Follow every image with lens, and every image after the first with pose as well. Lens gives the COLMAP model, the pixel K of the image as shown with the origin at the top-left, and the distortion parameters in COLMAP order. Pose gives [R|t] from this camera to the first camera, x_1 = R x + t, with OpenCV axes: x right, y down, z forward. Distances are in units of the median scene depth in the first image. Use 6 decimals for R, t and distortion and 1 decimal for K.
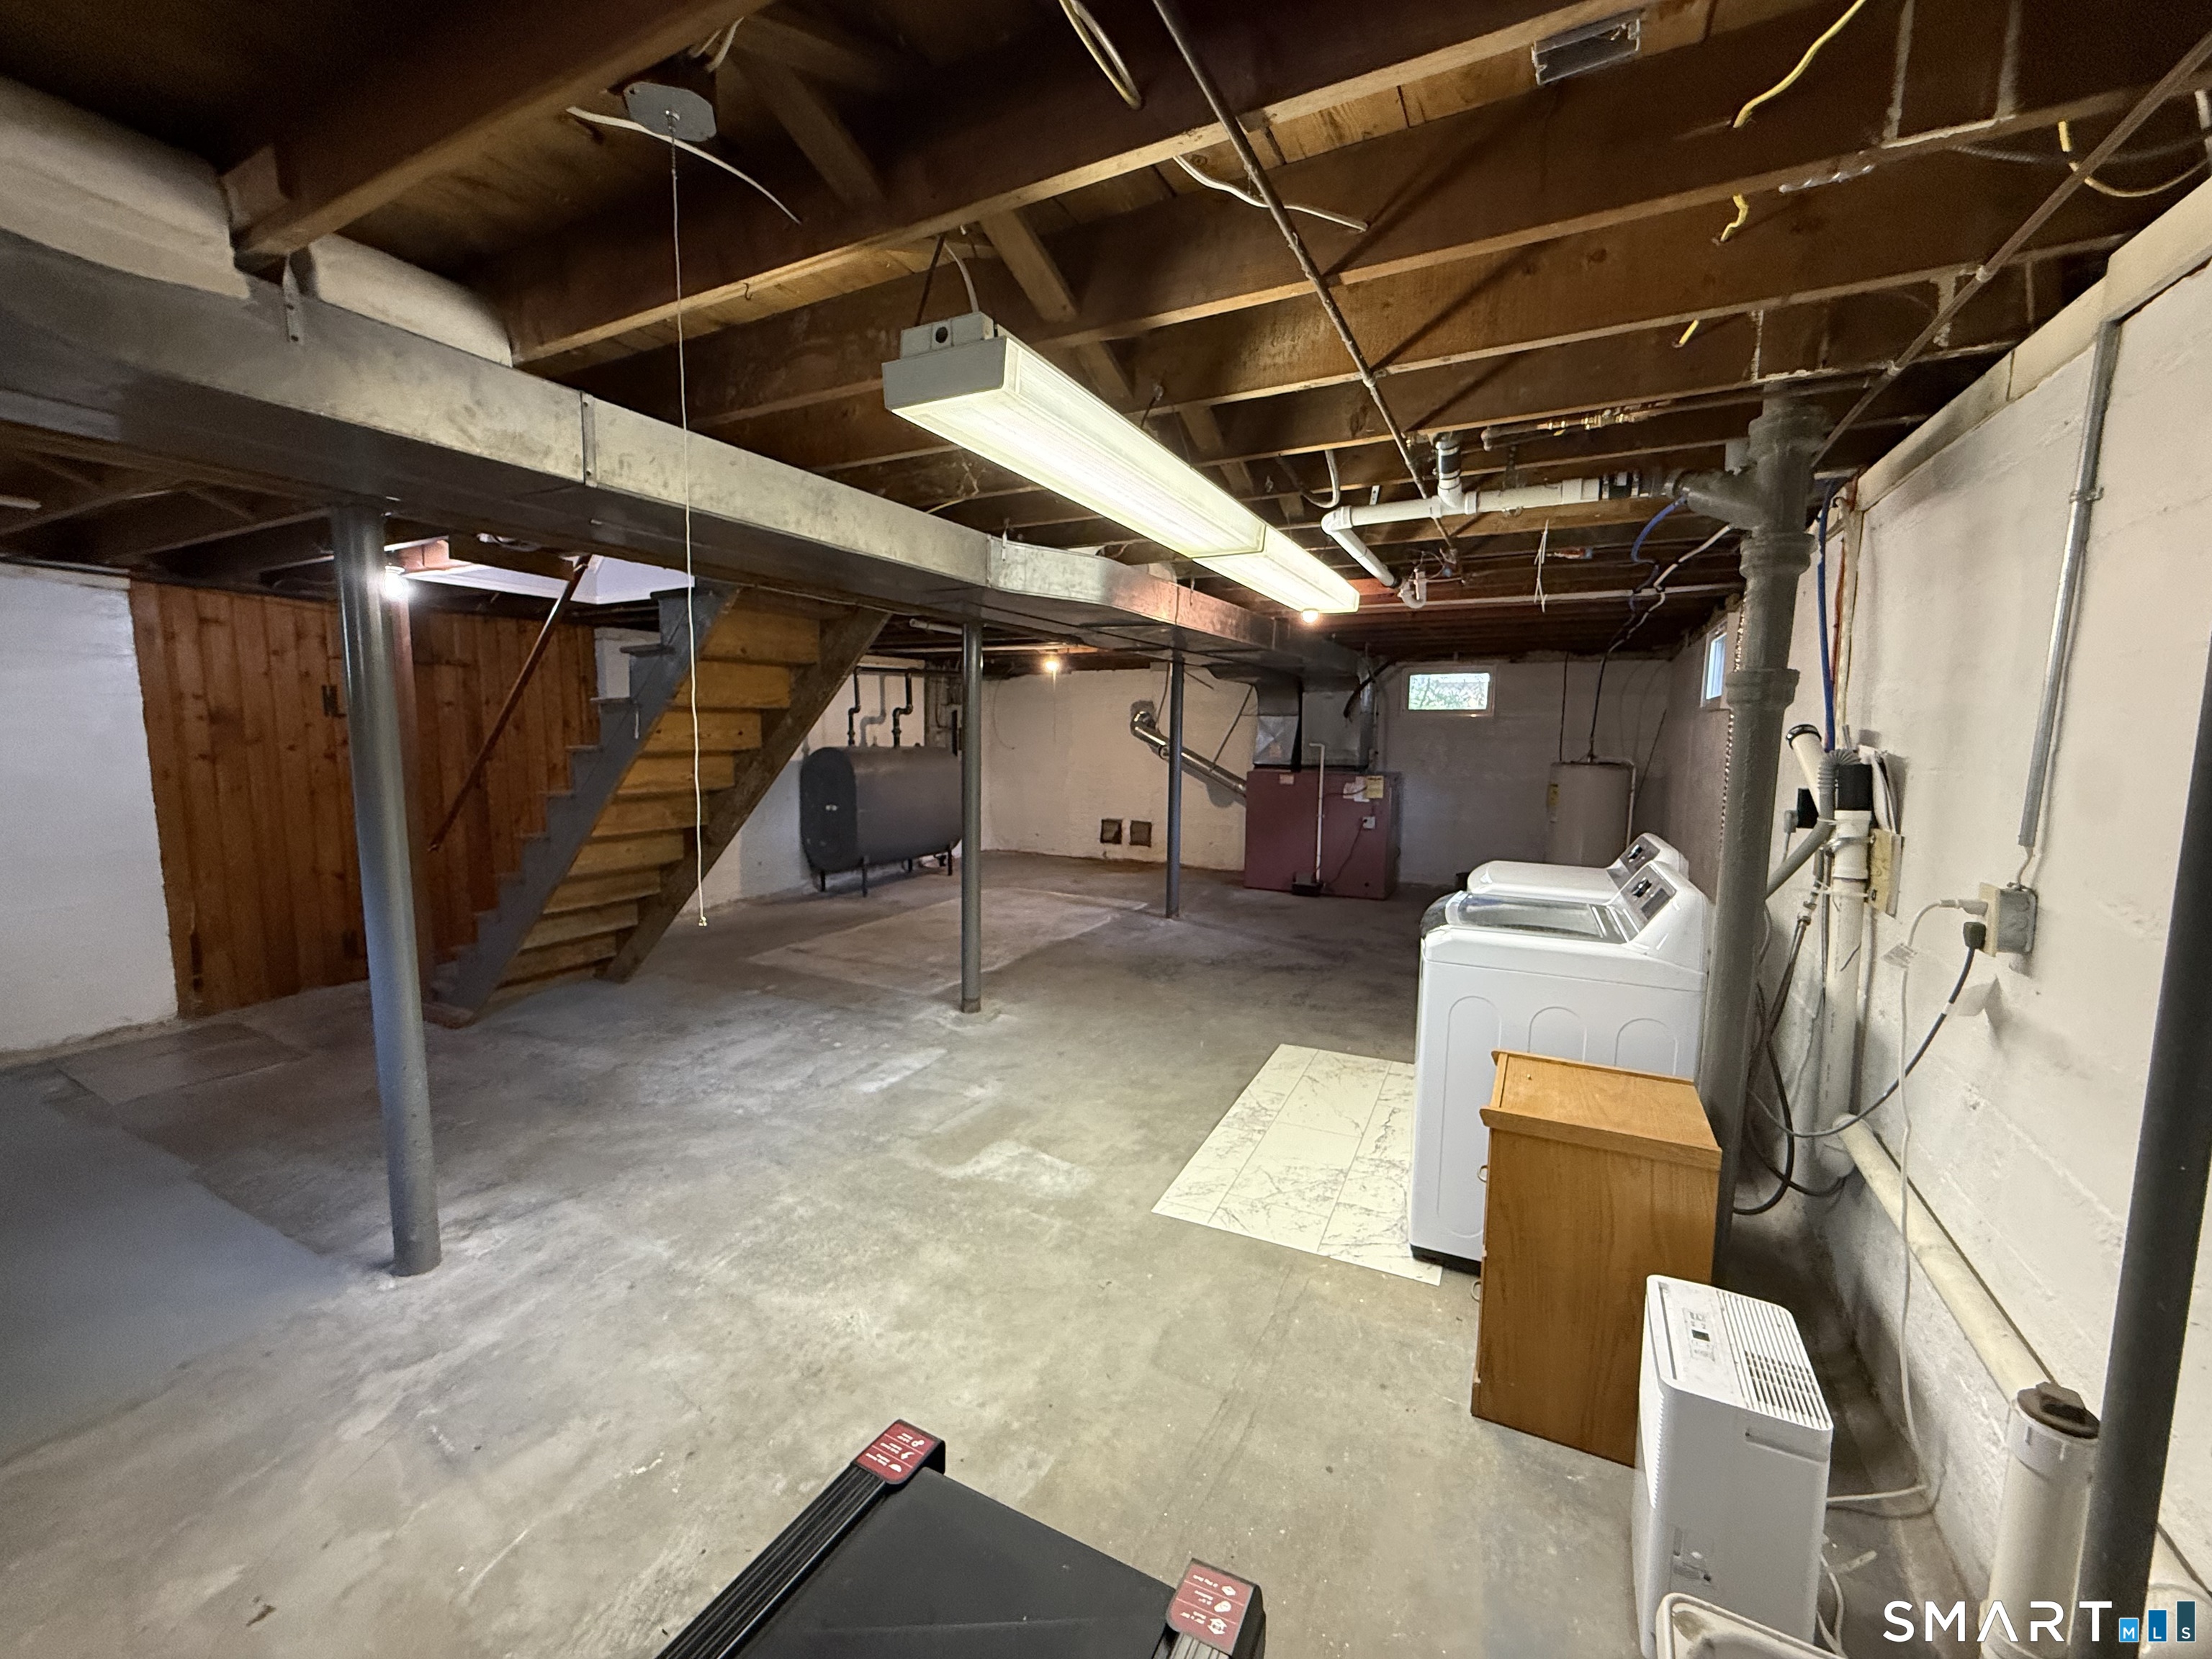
lens RADIAL K [[878.1, 0, 1107.0], [0, 878.1, 826.7], [0, 0, 1]] dist [-0.001104, 0.000303]
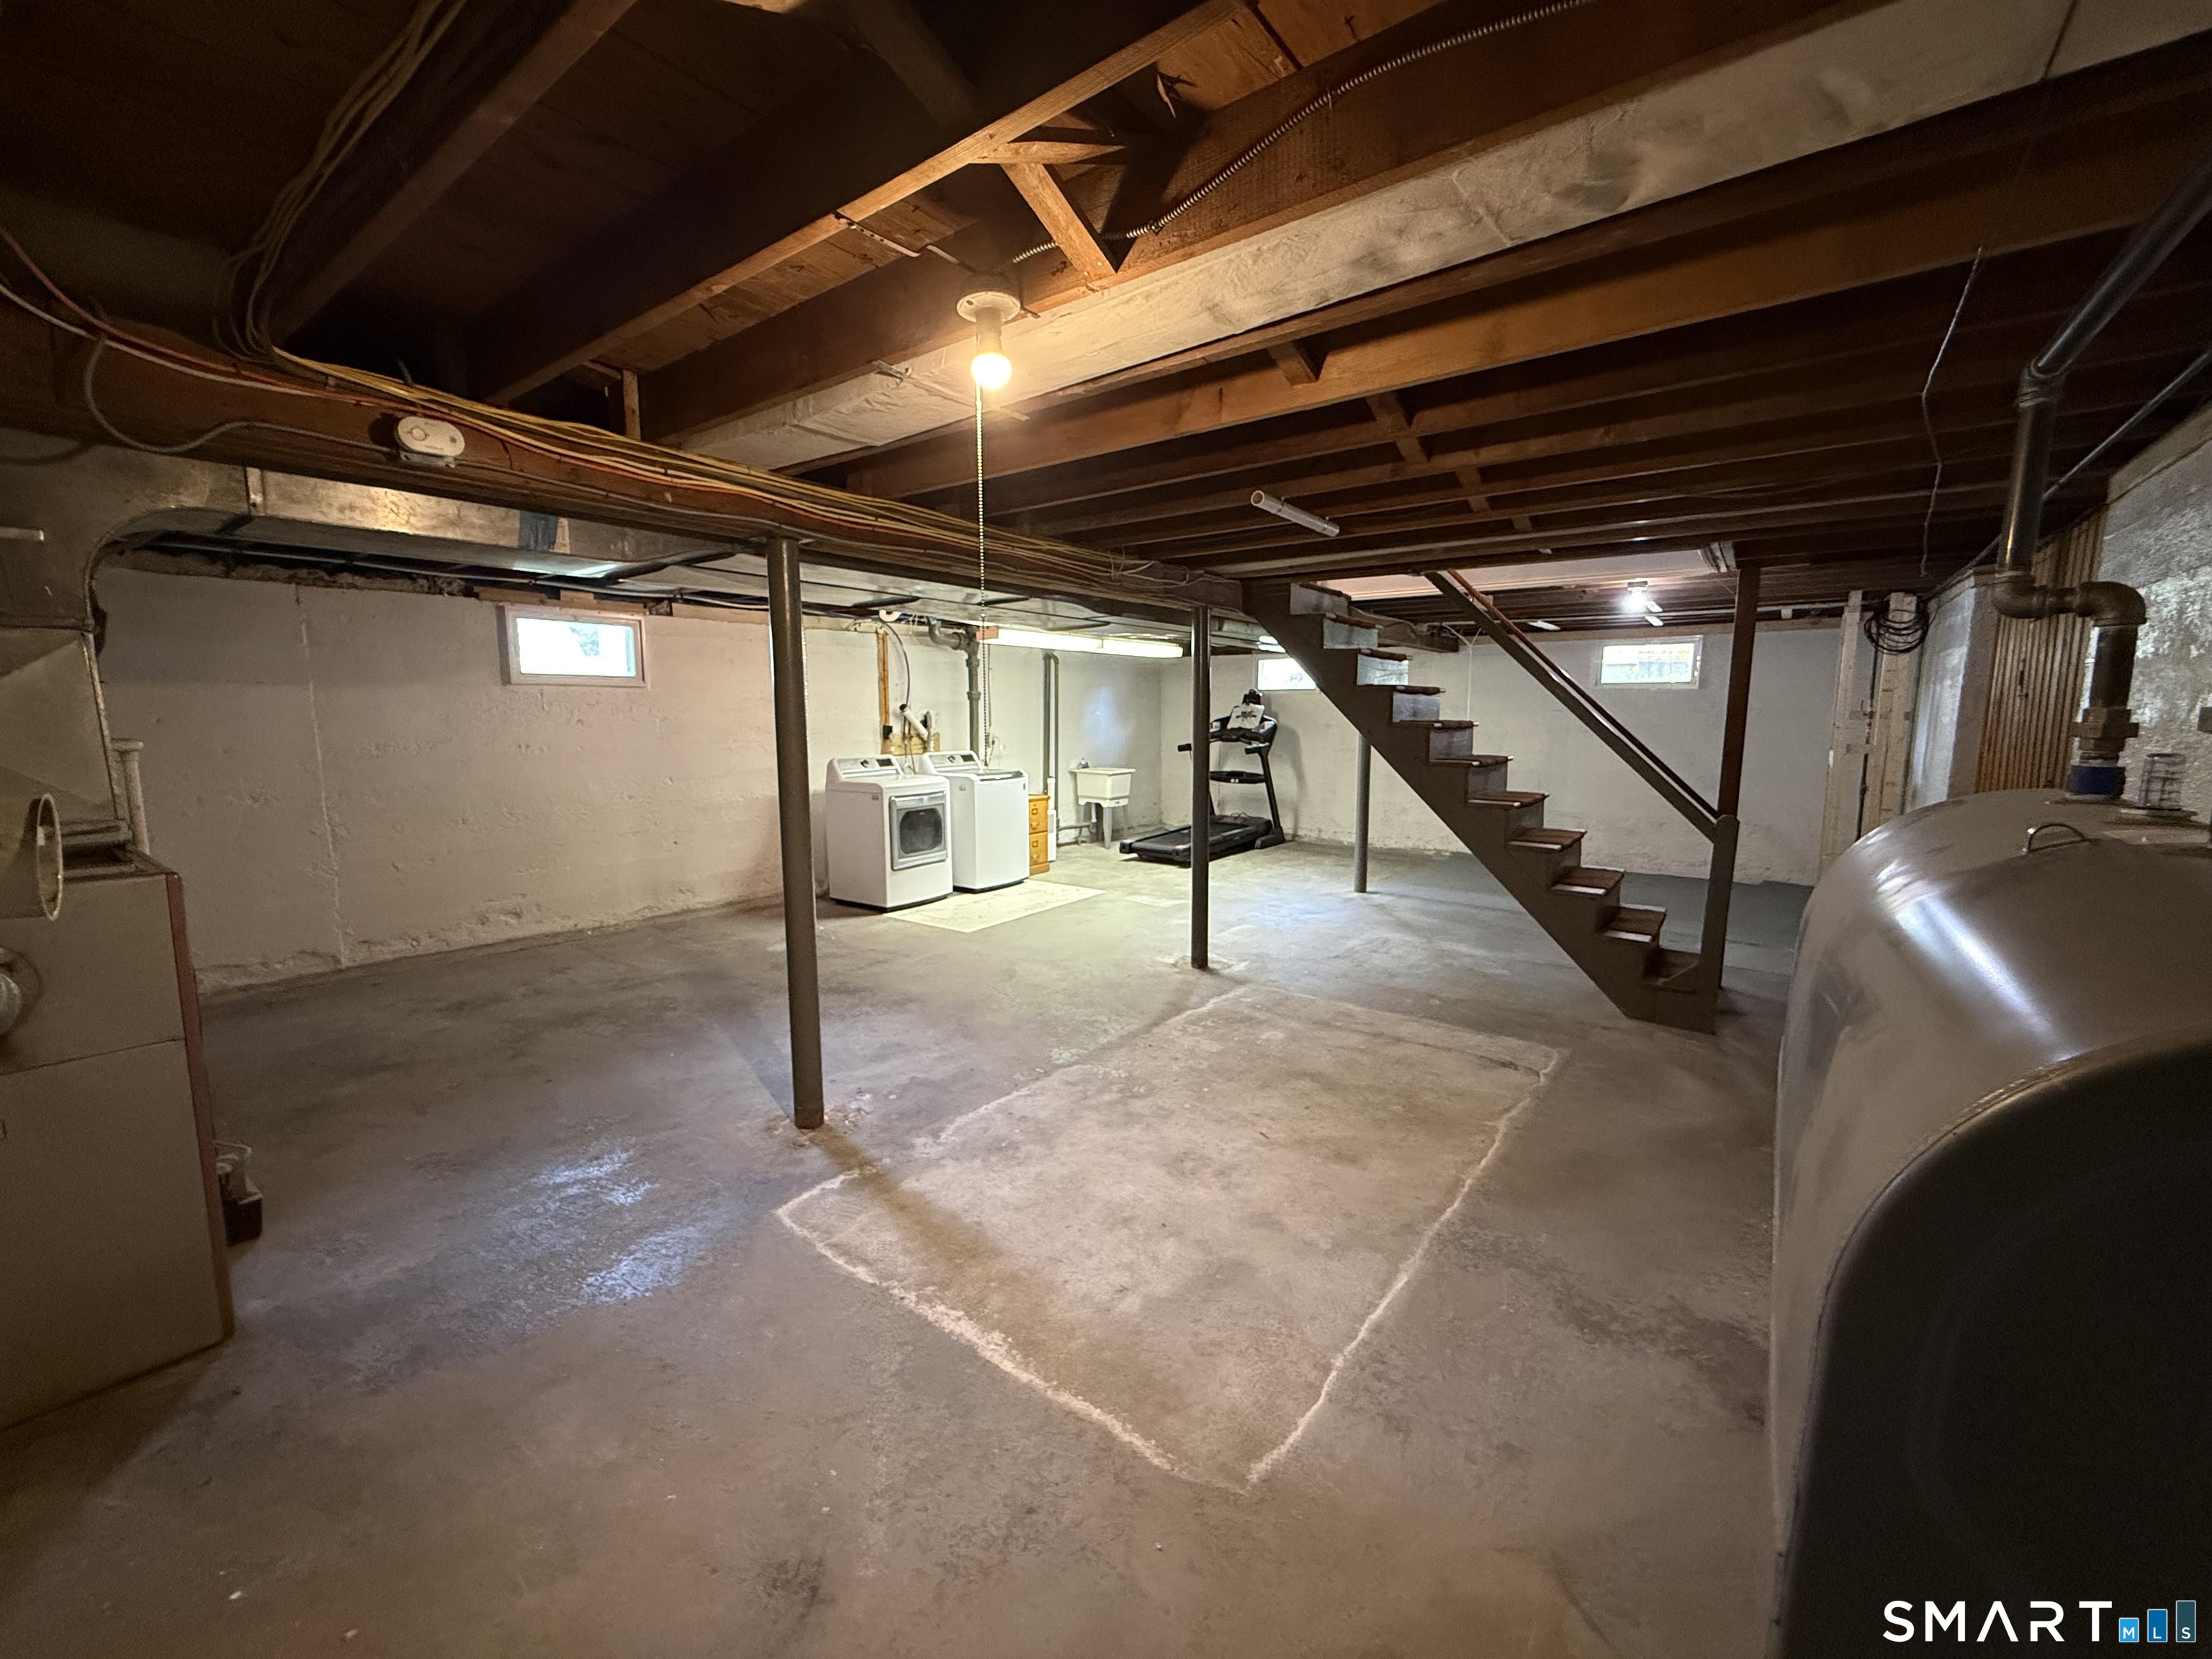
lens RADIAL K [[878.1, 0, 1096.0], [0, 878.1, 828.7], [0, 0, 1]] dist [-0.001104, 0.000303]
pose [[-0.984426, -0.030767, 0.173088, -0.173772], [0.011909, 0.970634, 0.240265, -0.179663], [-0.175397, 0.238584, -0.955151, 1.662613]]
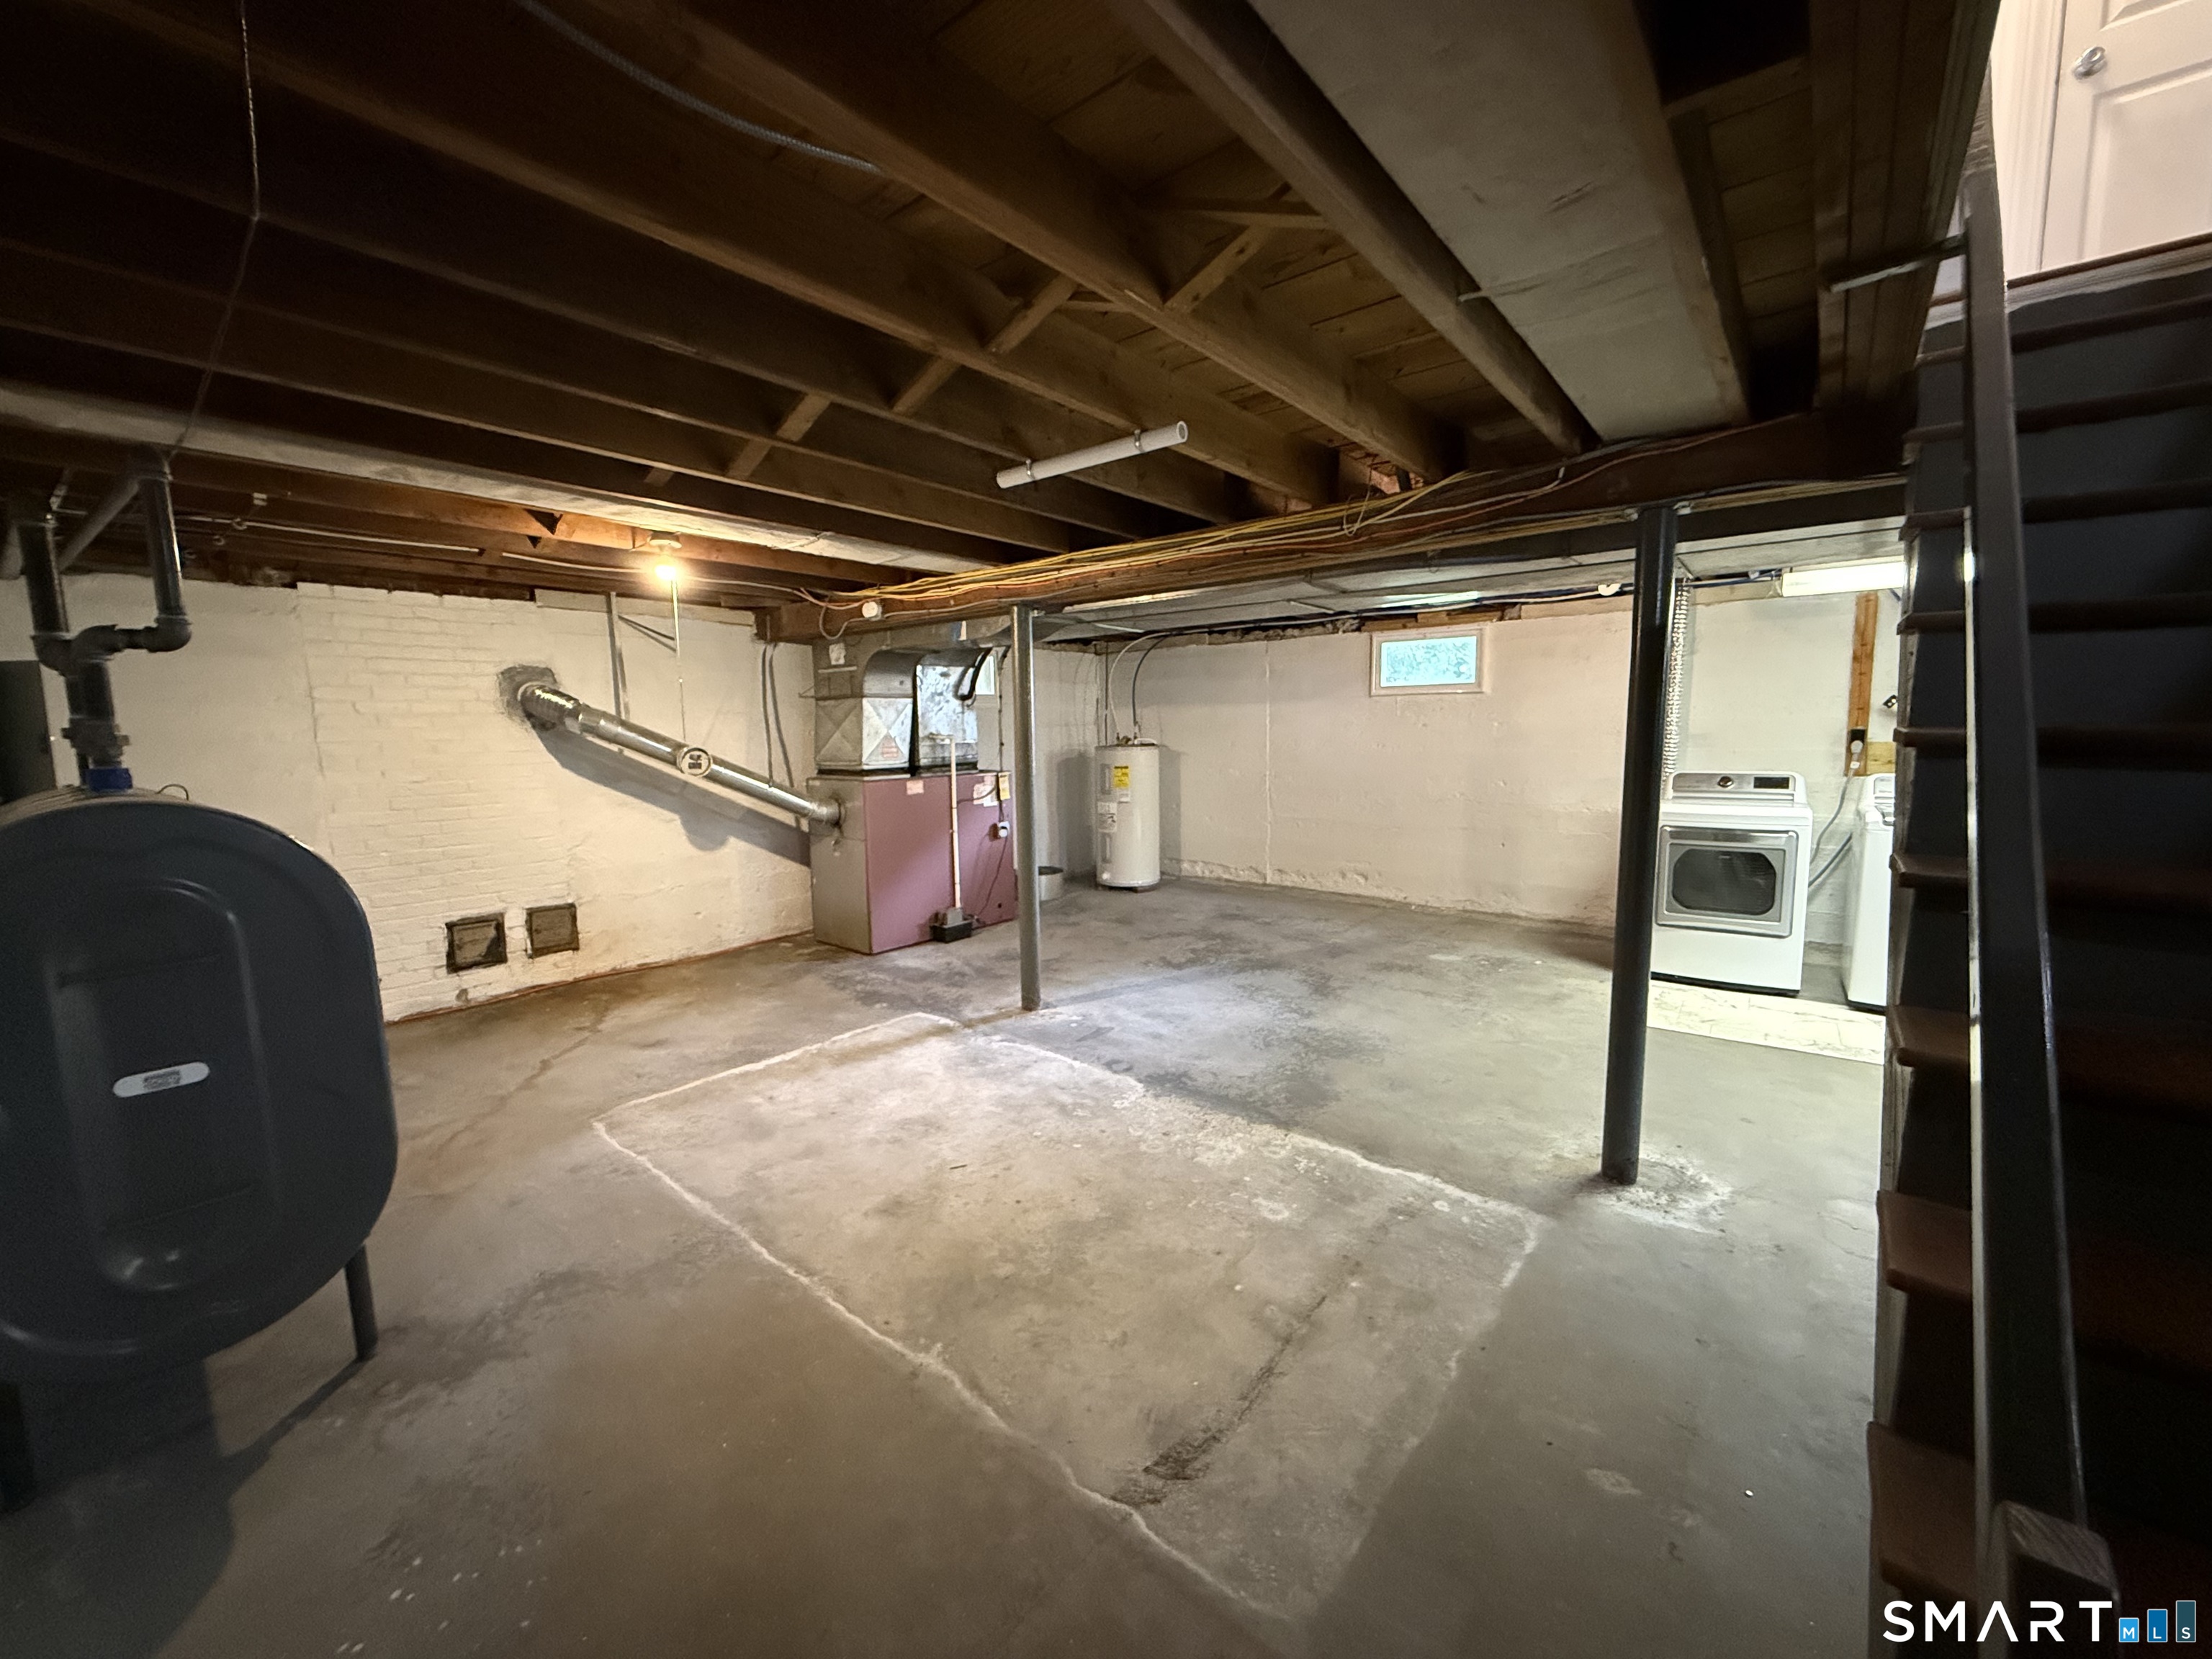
lens RADIAL K [[878.1, 0, 1096.0], [0, 878.1, 824.8], [0, 0, 1]] dist [-0.001104, 0.000303]
pose [[0.211095, -0.119298, 0.970158, -0.633311], [0.125459, 0.987622, 0.094147, -0.100536], [-0.969381, 0.101841, 0.223449, 0.974124]]
